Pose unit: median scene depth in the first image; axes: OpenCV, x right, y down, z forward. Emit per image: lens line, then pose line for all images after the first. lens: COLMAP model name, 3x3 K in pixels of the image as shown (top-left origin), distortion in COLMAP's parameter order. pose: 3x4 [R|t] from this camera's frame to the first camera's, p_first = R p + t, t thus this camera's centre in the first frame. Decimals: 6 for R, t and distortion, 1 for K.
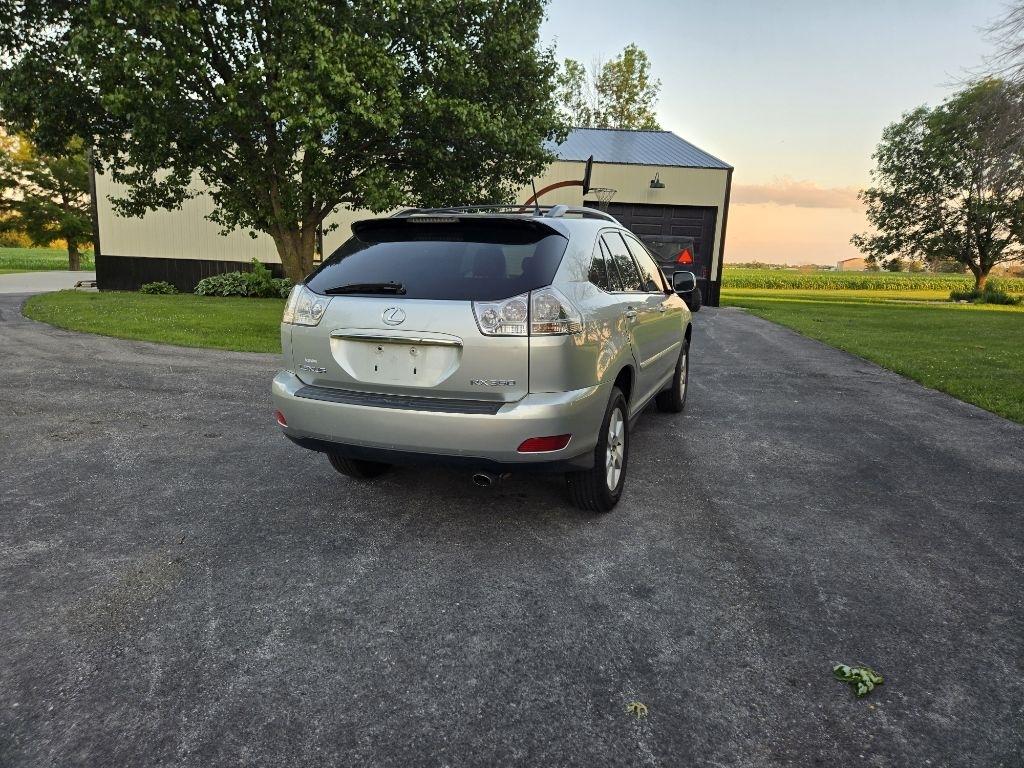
lens RADIAL K [[688.1, 0, 512.0], [0, 688.1, 384.0], [0, 0, 1]] dist [0.071481, -0.056741]
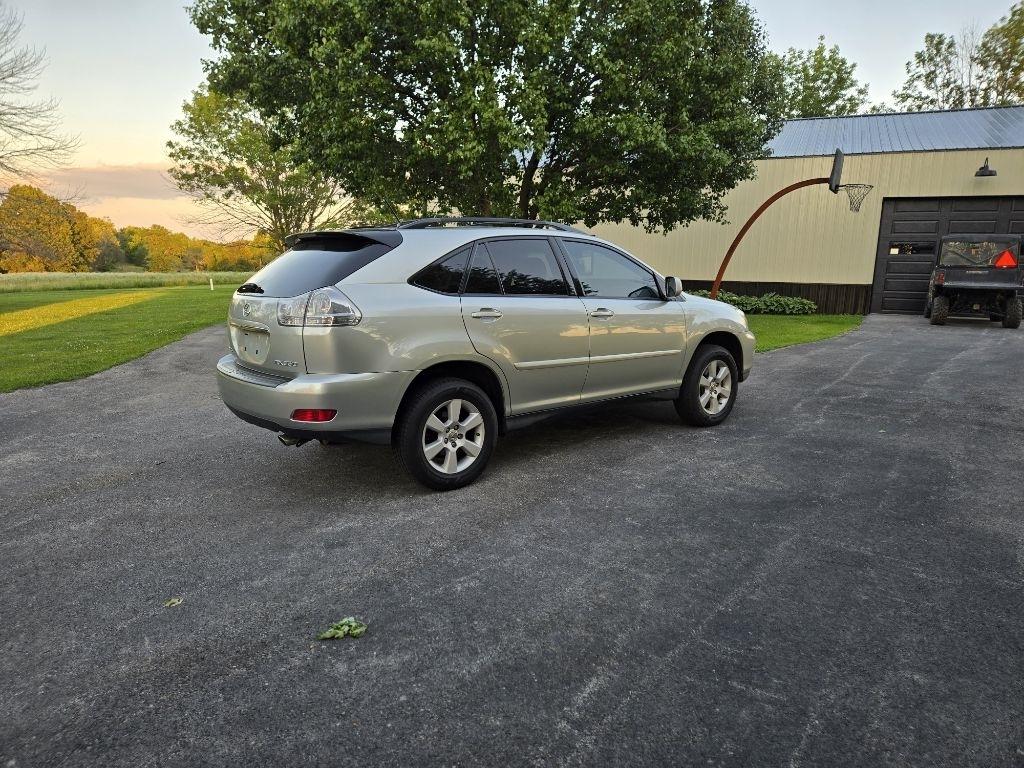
lens RADIAL K [[688.1, 0, 512.0], [0, 688.1, 384.0], [0, 0, 1]] dist [0.071481, -0.056741]
pose [[0.858766, 0.064372, -0.508309, 0.167310], [-0.074685, 0.997207, 0.000110, 0.001071], [0.506896, 0.037869, 0.861175, 0.021123]]
